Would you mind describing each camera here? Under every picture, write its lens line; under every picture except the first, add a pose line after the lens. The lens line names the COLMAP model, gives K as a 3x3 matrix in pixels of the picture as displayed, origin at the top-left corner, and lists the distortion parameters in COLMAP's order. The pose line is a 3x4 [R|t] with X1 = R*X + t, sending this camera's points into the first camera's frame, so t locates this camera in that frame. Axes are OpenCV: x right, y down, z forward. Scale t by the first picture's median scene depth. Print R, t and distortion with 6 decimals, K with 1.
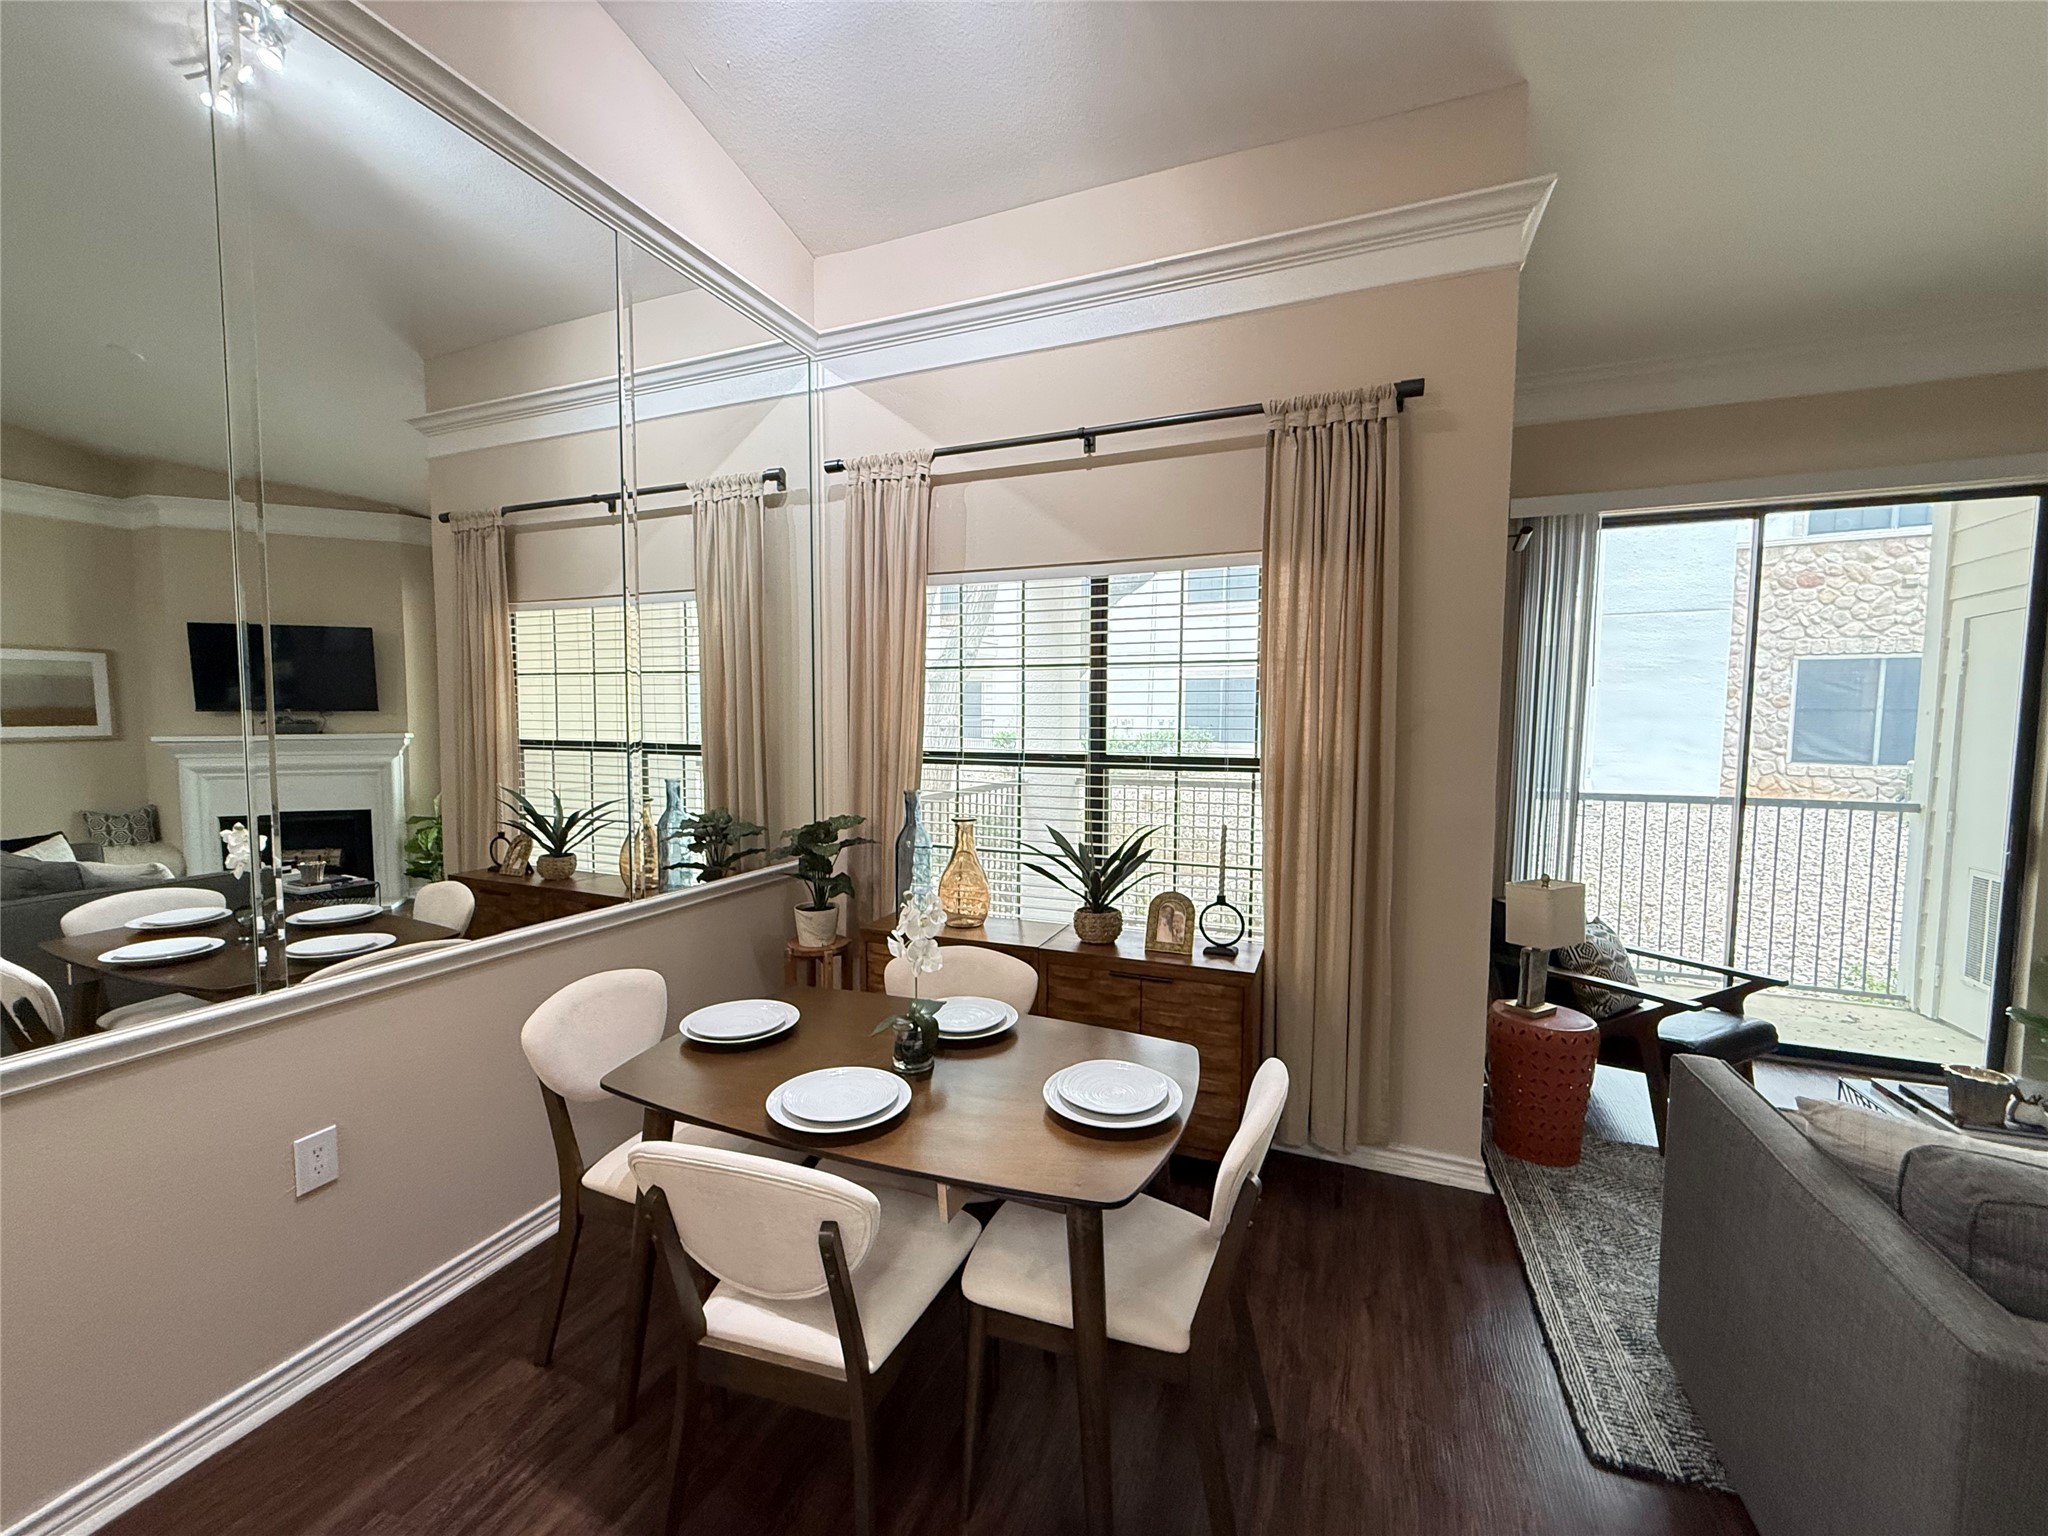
lens RADIAL K [[812.6, 0, 1026.3], [0, 812.6, 768.4], [0, 0, 1]] dist [0.000312, 0.000063]
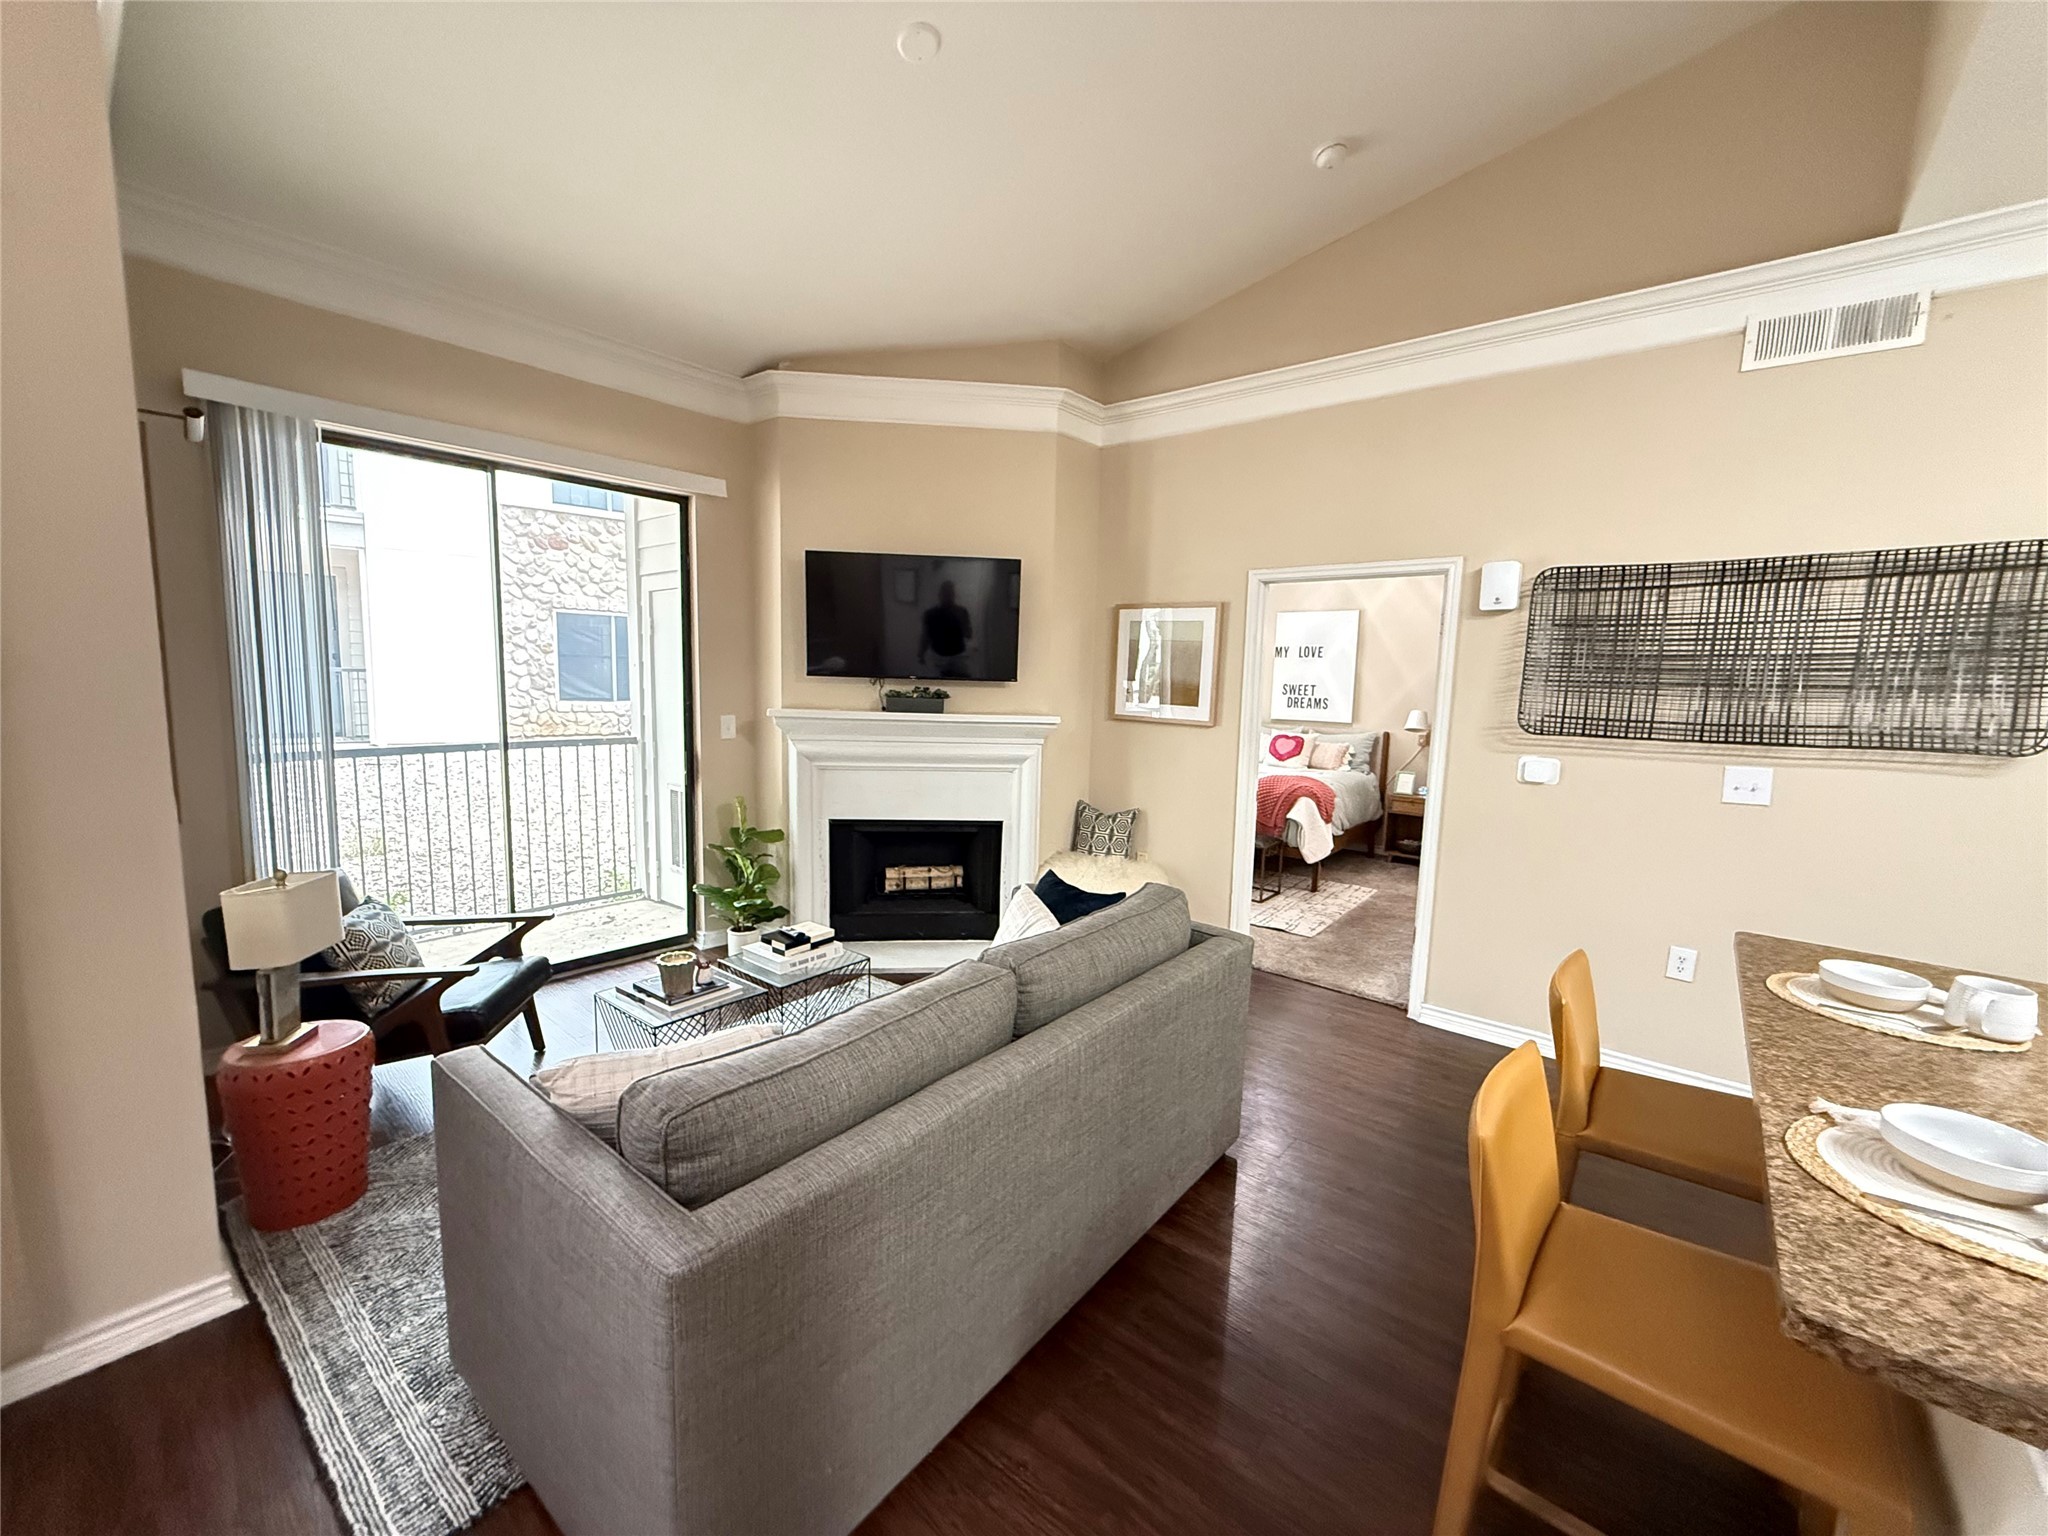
lens RADIAL K [[812.6, 0, 1026.3], [0, 812.6, 768.4], [0, 0, 1]] dist [0.000312, 0.000063]
pose [[0.295941, -0.110079, 0.948842, 0.109410], [0.040105, 0.993894, 0.102797, -0.019579], [-0.954364, 0.007632, 0.298548, 0.066002]]
